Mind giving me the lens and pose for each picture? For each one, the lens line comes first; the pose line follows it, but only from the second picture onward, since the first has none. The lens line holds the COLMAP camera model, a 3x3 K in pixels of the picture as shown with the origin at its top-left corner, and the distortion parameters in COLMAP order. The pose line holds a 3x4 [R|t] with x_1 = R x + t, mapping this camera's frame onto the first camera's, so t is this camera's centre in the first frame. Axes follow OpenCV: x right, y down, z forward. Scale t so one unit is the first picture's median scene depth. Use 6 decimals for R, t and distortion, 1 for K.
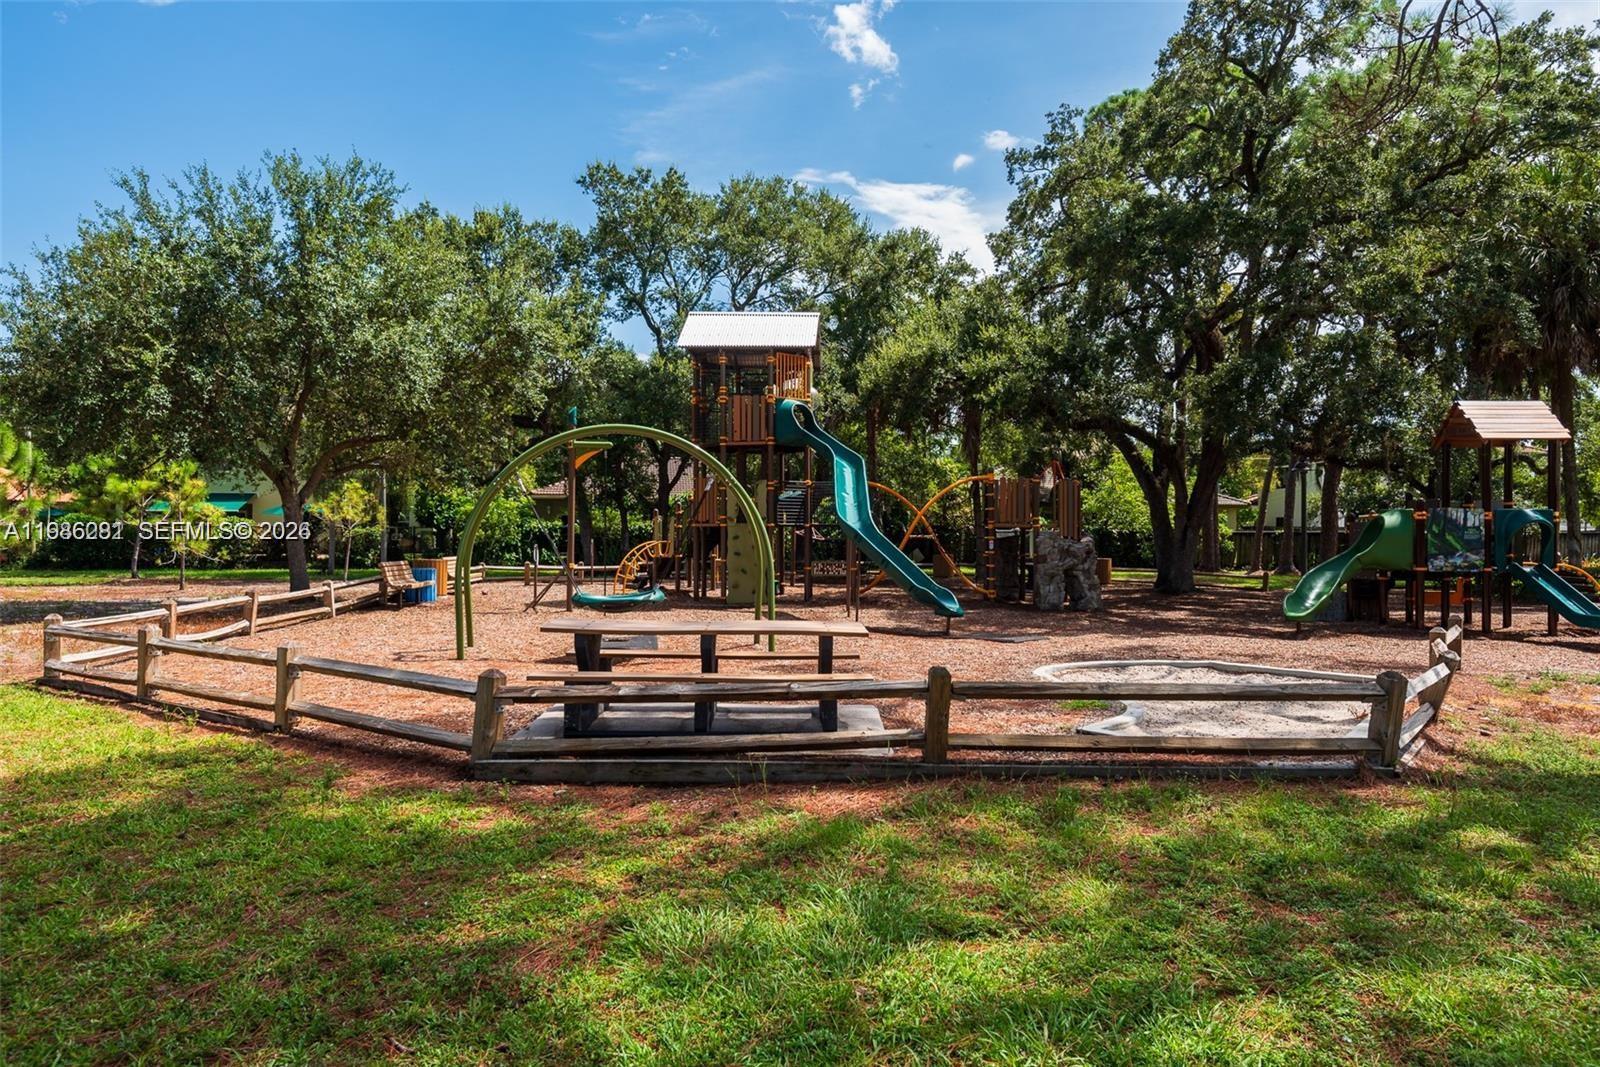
lens RADIAL K [[992.1, 0, 798.3], [0, 992.1, 536.4], [0, 0, 1]] dist [-0.006285, 0.002057]
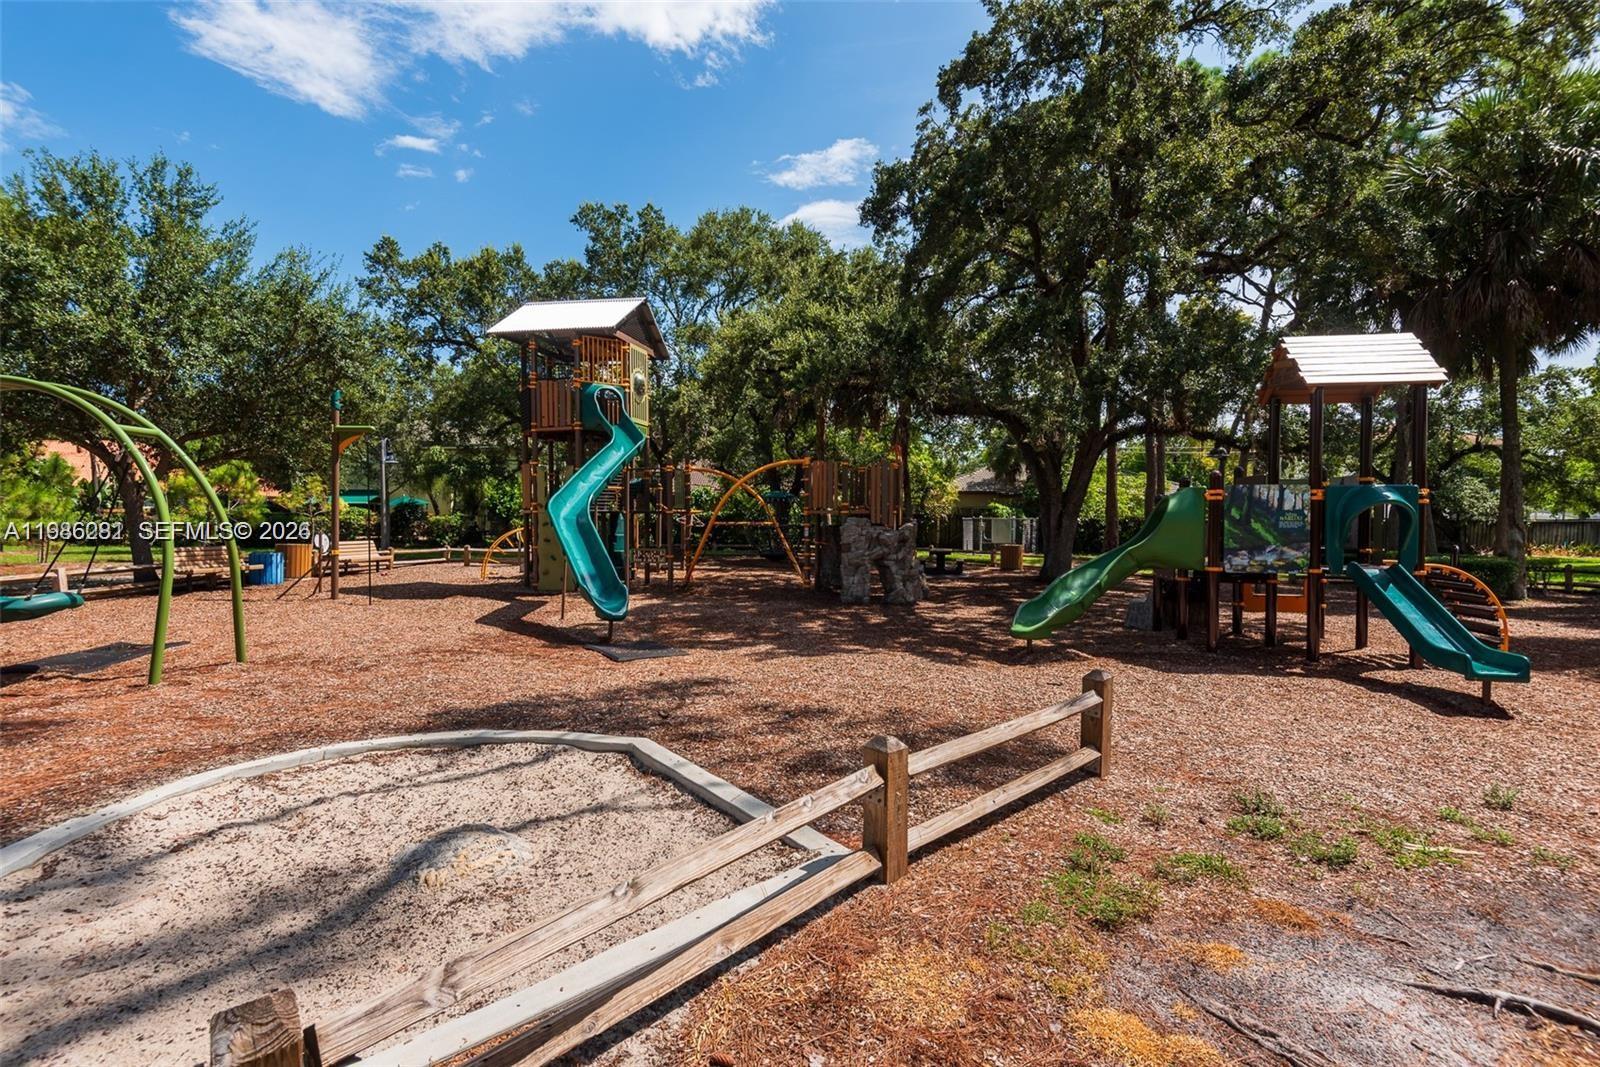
lens RADIAL K [[729.2, 0, 802.0], [0, 729.2, 524.9], [0, 0, 1]] dist [0.013864, -0.000181]
pose [[0.990042, 0.001393, -0.140765, 0.323130], [-0.001106, 0.999997, 0.002115, -0.000033], [0.140767, -0.001938, 0.990041, 0.341299]]
